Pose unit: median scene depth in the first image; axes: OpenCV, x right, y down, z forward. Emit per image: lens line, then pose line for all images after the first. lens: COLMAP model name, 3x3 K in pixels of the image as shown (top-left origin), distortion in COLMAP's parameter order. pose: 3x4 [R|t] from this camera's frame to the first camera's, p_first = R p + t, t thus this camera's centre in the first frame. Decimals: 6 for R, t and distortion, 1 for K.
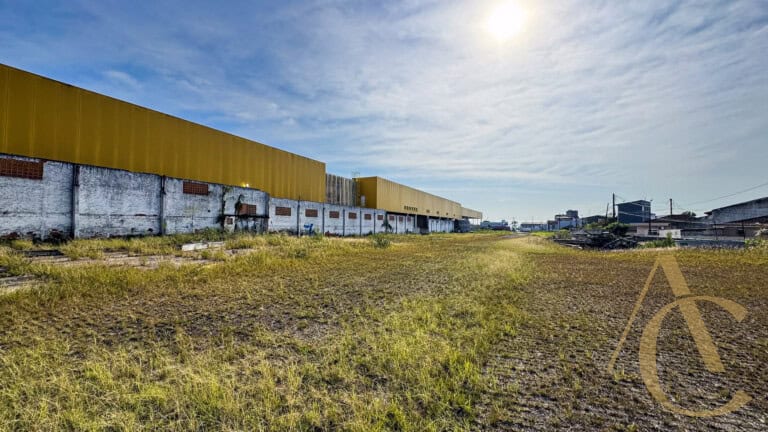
lens RADIAL K [[317.6, 0, 381.9], [0, 317.6, 218.8], [0, 0, 1]] dist [-0.002765, -0.000517]
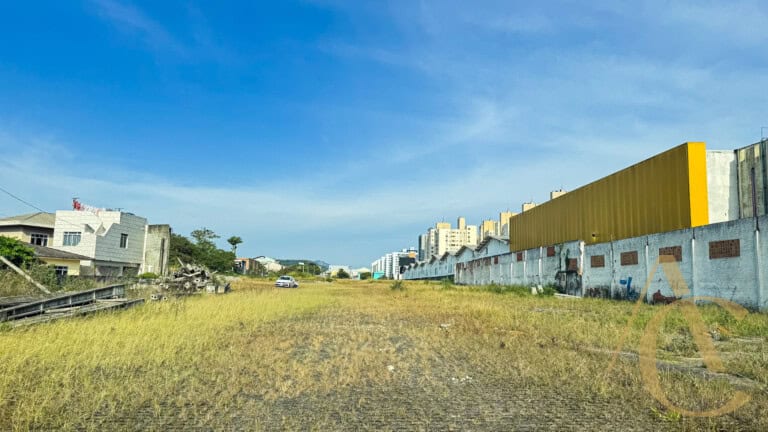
lens RADIAL K [[541.2, 0, 384.0], [0, 541.2, 216.0], [0, 0, 1]] dist [0.063137, -0.001042]
pose [[-0.899215, -0.094083, -0.427271, 0.601066], [-0.030038, 0.987576, -0.154243, 0.072108], [0.436474, -0.125863, -0.890870, 1.700415]]
